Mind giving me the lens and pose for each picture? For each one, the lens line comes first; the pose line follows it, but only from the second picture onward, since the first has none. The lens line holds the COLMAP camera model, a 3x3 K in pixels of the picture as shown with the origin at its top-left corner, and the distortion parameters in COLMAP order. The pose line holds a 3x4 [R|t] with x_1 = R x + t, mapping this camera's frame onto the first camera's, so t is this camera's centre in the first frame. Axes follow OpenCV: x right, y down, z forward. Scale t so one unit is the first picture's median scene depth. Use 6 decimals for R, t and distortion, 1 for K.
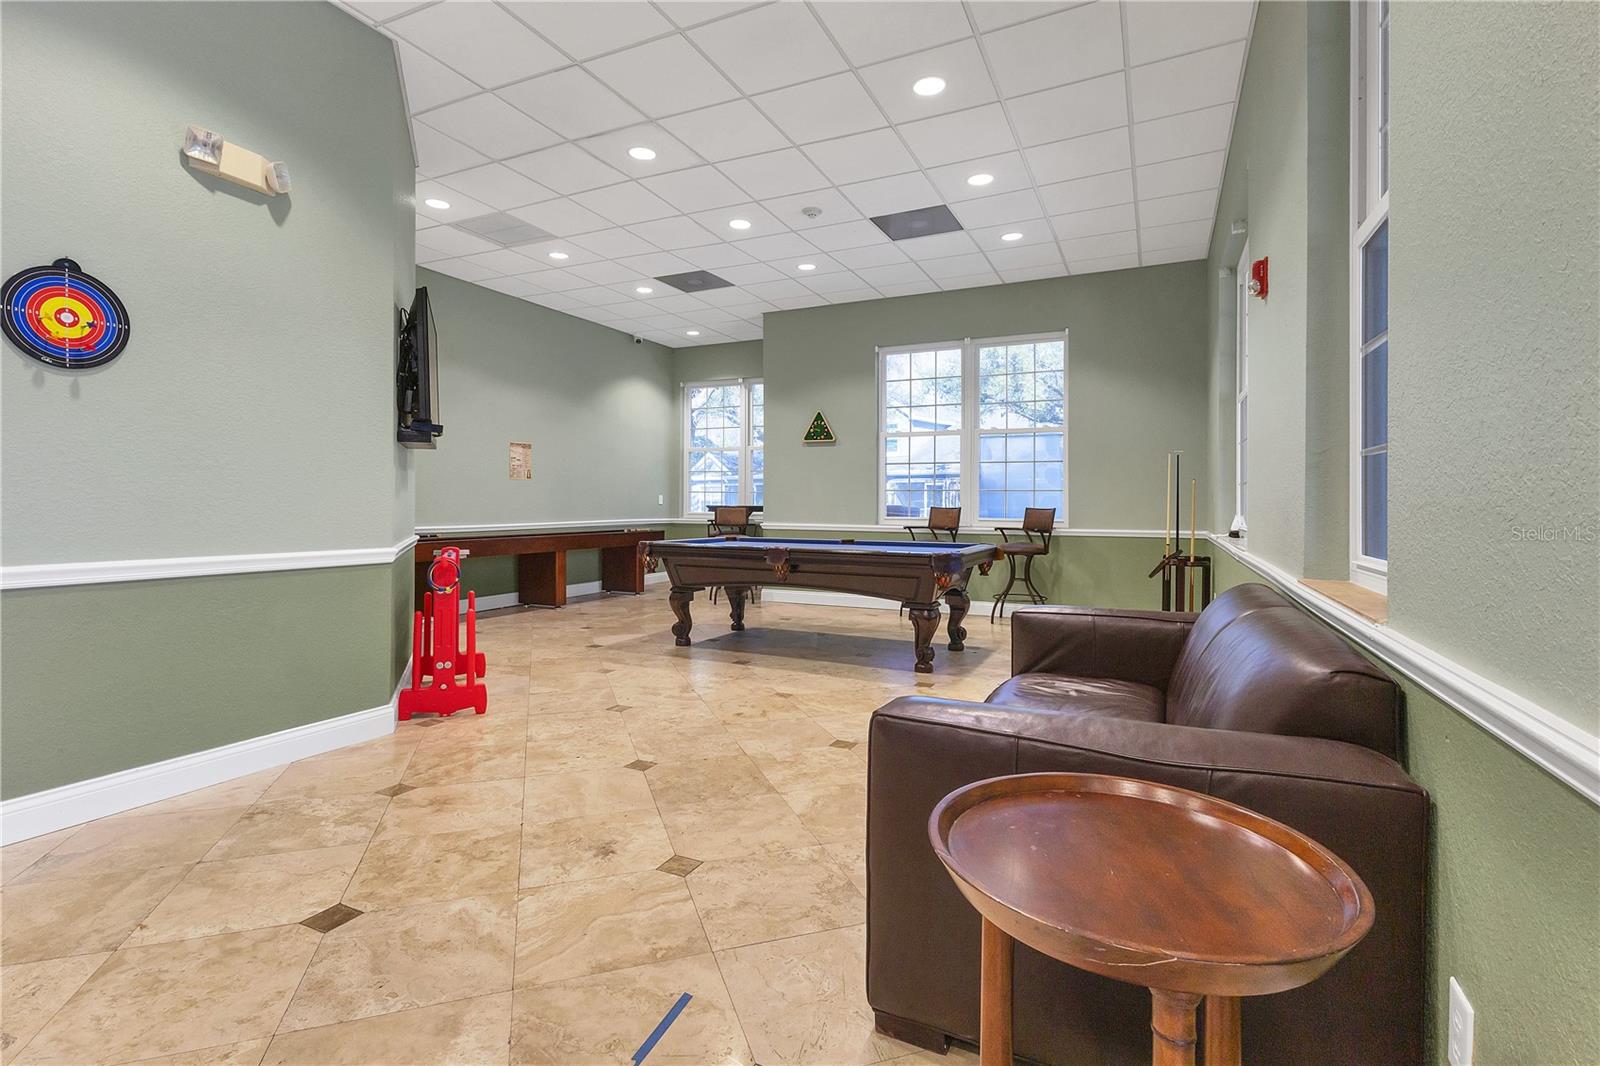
lens RADIAL K [[763.9, 0, 798.1], [0, 763.9, 503.9], [0, 0, 1]] dist [0.000857, 0.000242]
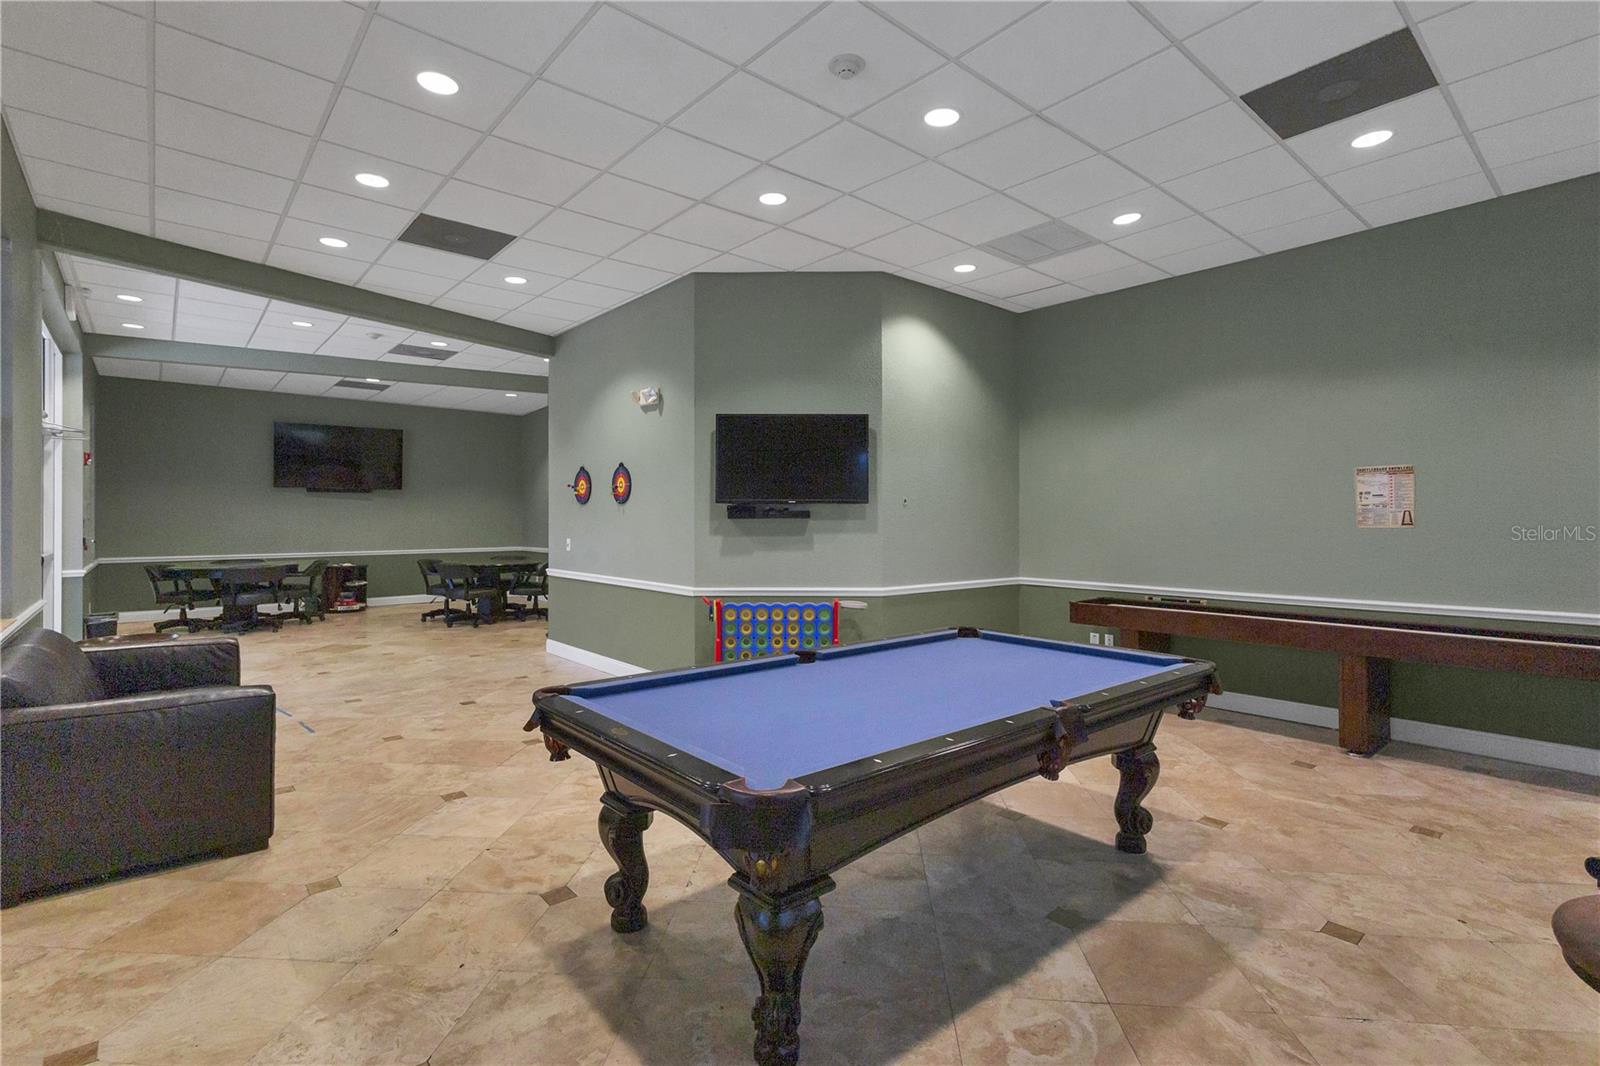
lens RADIAL K [[751.3, 0, 800.0], [0, 751.3, 533.0], [0, 0, 1]] dist [-0.001125, -0.000063]
pose [[-0.411019, 0.004022, -0.911618, 0.885916], [-0.002921, 0.999979, 0.005729, -0.072918], [0.911622, 0.005018, -0.410999, 2.010701]]
